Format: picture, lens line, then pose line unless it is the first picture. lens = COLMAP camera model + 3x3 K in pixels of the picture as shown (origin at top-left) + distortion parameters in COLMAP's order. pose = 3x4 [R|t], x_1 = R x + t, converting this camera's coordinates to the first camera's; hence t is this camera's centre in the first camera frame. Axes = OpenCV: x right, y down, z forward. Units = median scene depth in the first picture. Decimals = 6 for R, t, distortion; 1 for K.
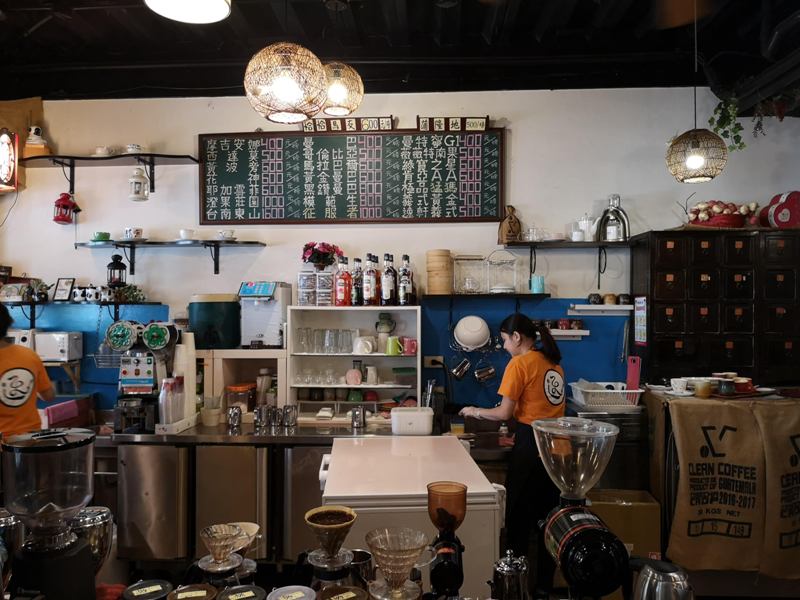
lens RADIAL K [[625.4, 0, 400.0], [0, 625.4, 300.0], [0, 0, 1]] dist [0.038443, -0.122248]
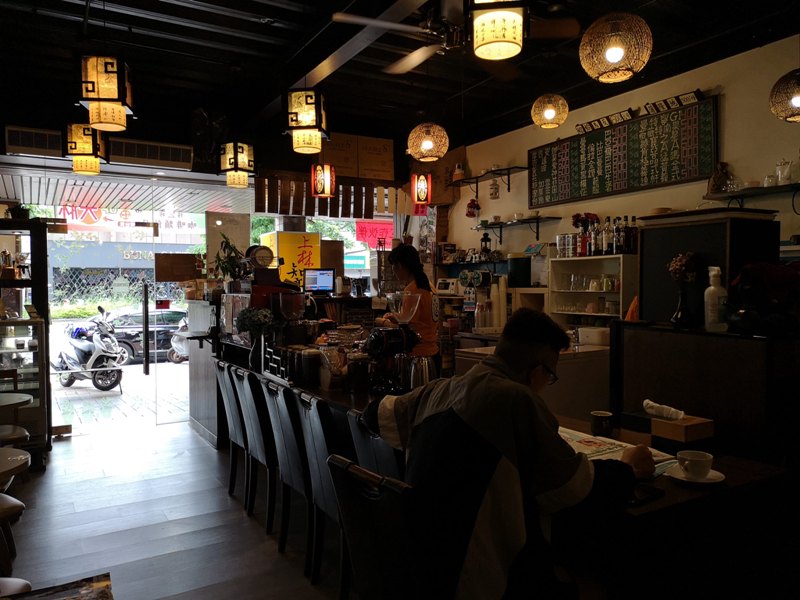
lens RADIAL K [[625.4, 0, 400.0], [0, 625.4, 300.0], [0, 0, 1]] dist [0.038443, -0.122248]
pose [[0.530056, 0.013901, -0.847849, 0.825785], [0.014633, 0.999567, 0.025537, 0.059750], [0.847836, -0.025943, 0.529623, -0.092080]]
